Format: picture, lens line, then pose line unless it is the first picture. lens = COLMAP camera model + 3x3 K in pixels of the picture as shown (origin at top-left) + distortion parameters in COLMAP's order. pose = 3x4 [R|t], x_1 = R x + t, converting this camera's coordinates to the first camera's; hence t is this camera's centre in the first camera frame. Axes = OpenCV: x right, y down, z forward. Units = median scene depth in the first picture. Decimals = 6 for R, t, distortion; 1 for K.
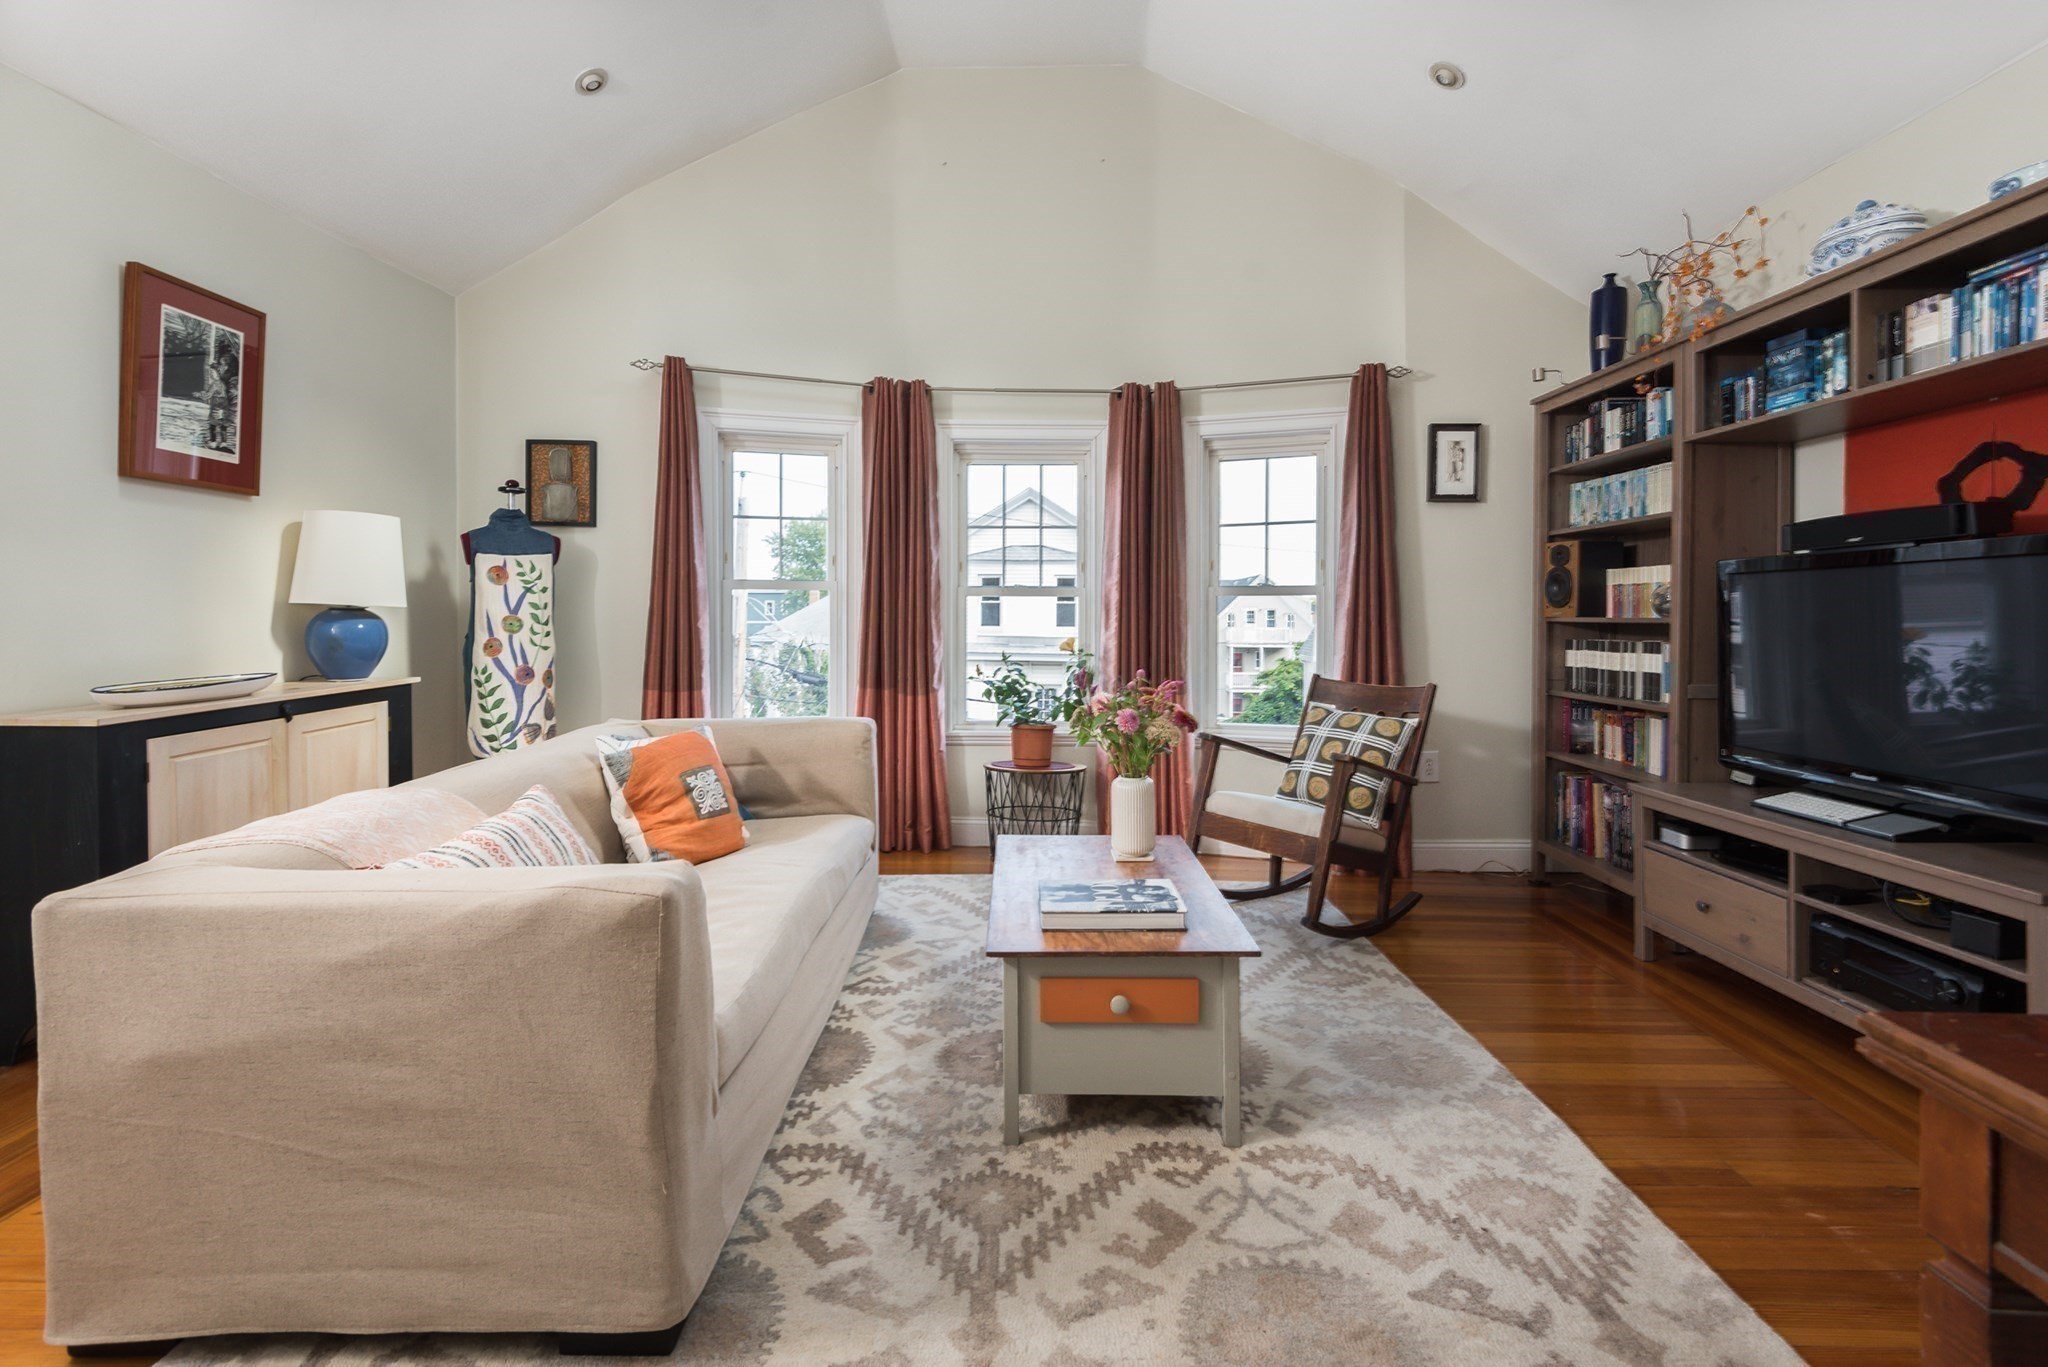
lens RADIAL K [[932.3, 0, 1001.4], [0, 932.3, 622.7], [0, 0, 1]] dist [0.033136, -0.020340]
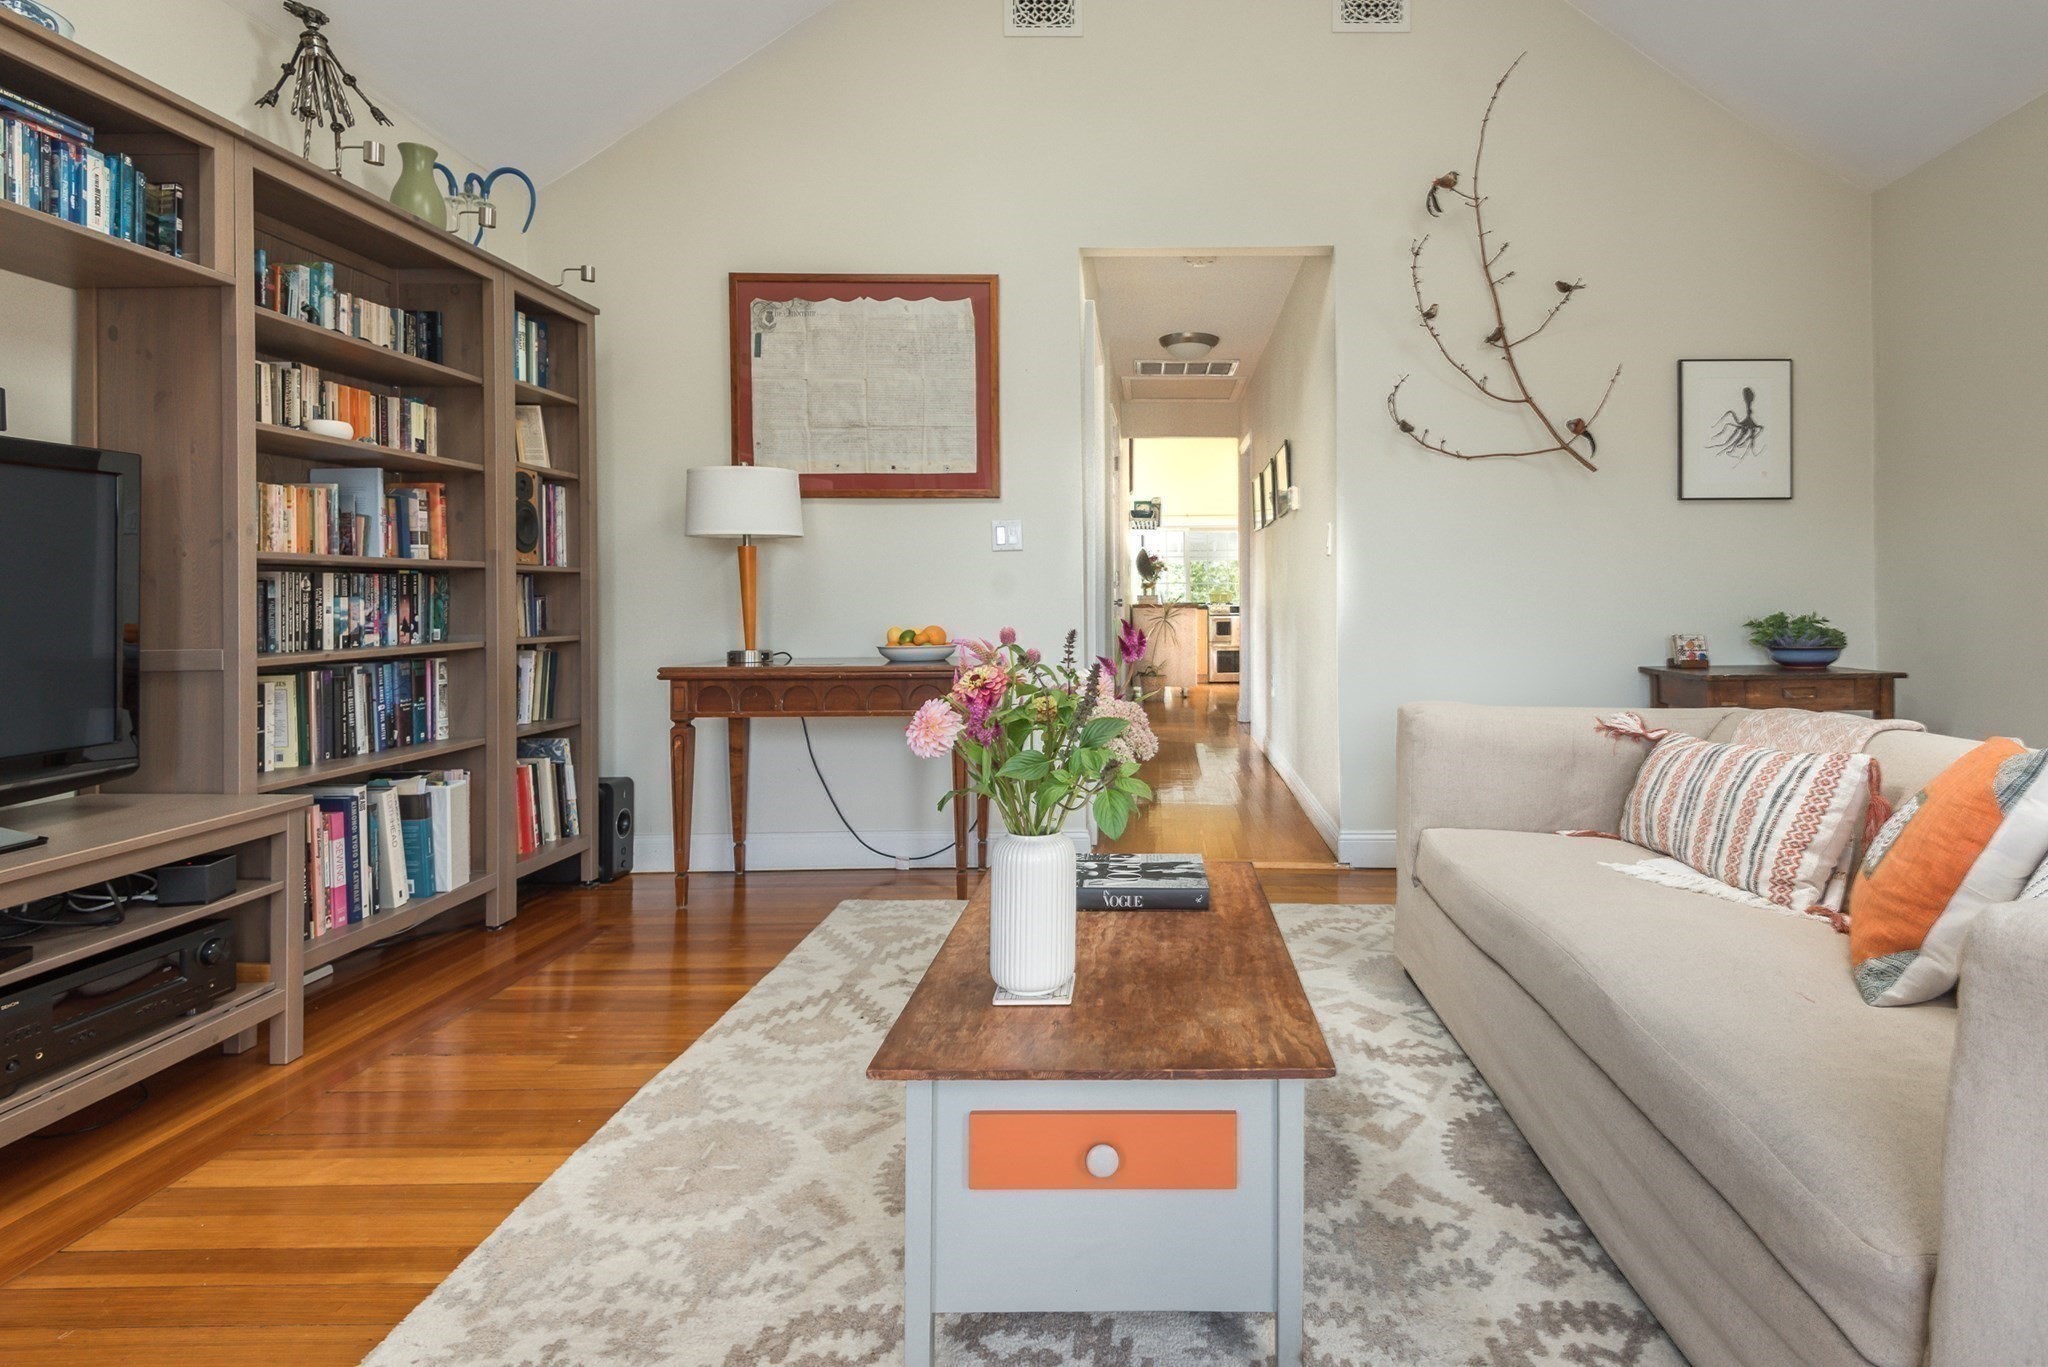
lens RADIAL K [[1020.9, 0, 1160.9], [0, 1020.9, 598.9], [0, 0, 1]] dist [0.033956, -0.018464]
pose [[-0.999486, 0.003059, -0.031920, 0.080447], [0.002737, 0.999945, 0.010145, 0.028251], [0.031949, 0.010052, -0.999439, 1.376591]]
